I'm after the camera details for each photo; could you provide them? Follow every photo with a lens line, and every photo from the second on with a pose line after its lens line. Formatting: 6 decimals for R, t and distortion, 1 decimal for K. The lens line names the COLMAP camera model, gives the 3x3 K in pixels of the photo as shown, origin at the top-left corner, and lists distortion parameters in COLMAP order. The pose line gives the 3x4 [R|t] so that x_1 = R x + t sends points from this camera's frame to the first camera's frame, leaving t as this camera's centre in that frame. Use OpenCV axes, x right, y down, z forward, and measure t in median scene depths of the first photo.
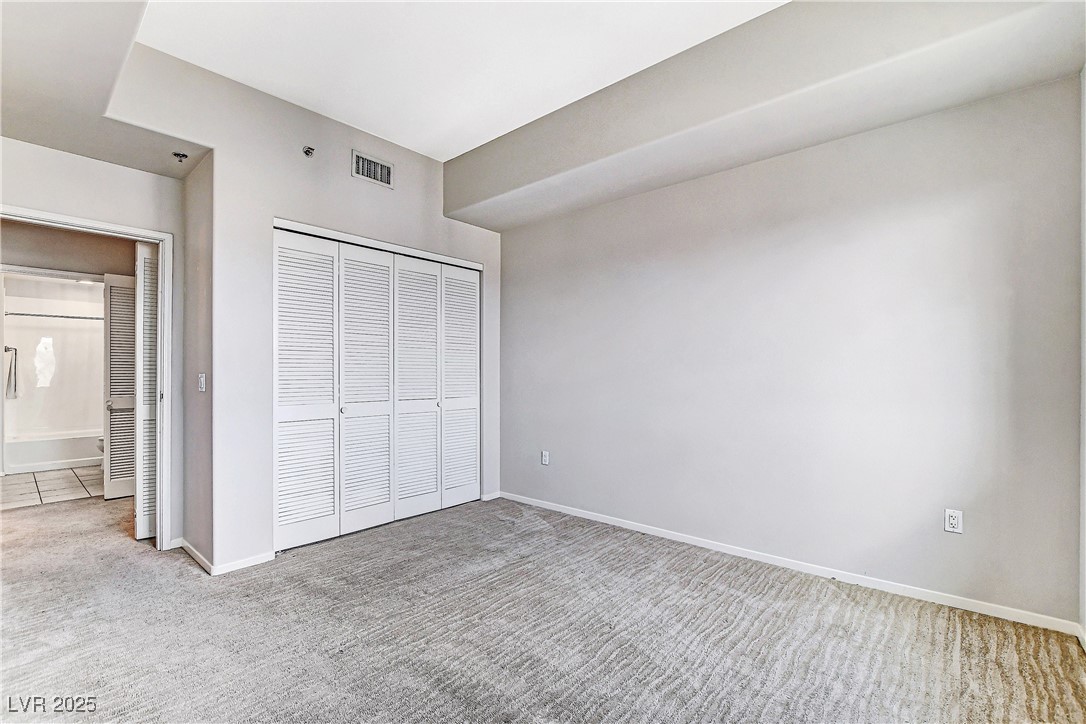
lens RADIAL K [[483.9, 0, 541.8], [0, 483.9, 369.8], [0, 0, 1]] dist [-0.017391, 0.001145]
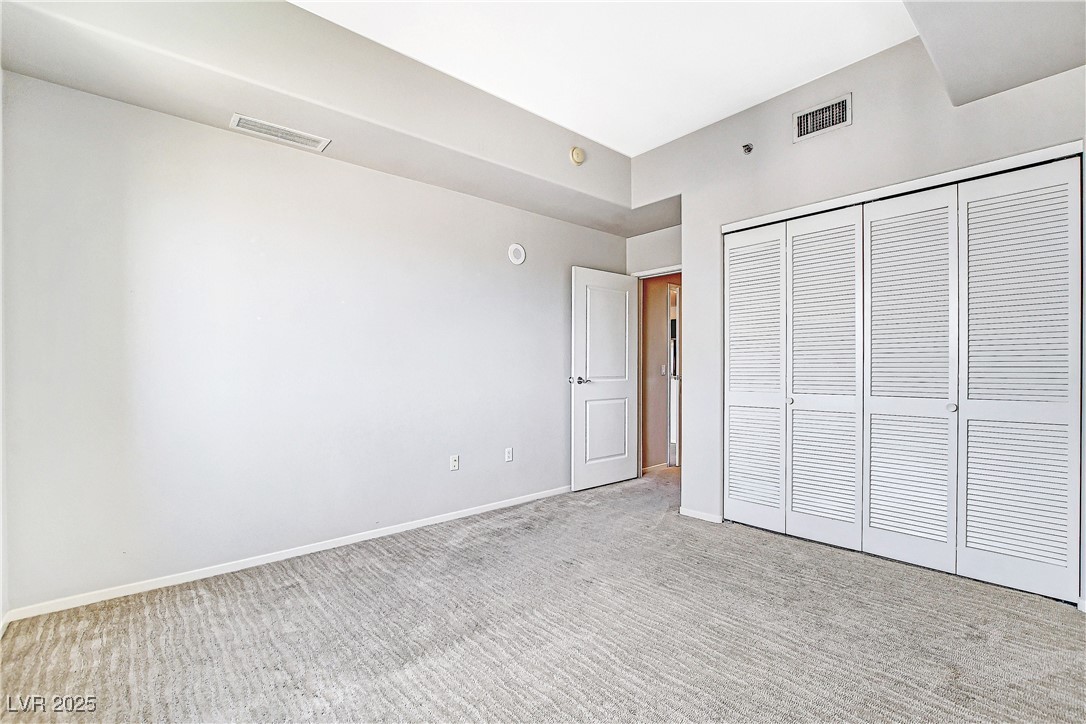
lens RADIAL K [[483.9, 0, 542.5], [0, 483.9, 365.9], [0, 0, 1]] dist [-0.017391, 0.001145]
pose [[-0.145087, -0.003184, -0.989414, 0.597281], [0.016229, 0.999853, -0.005597, 0.013714], [0.989286, -0.016869, -0.145014, 0.692207]]
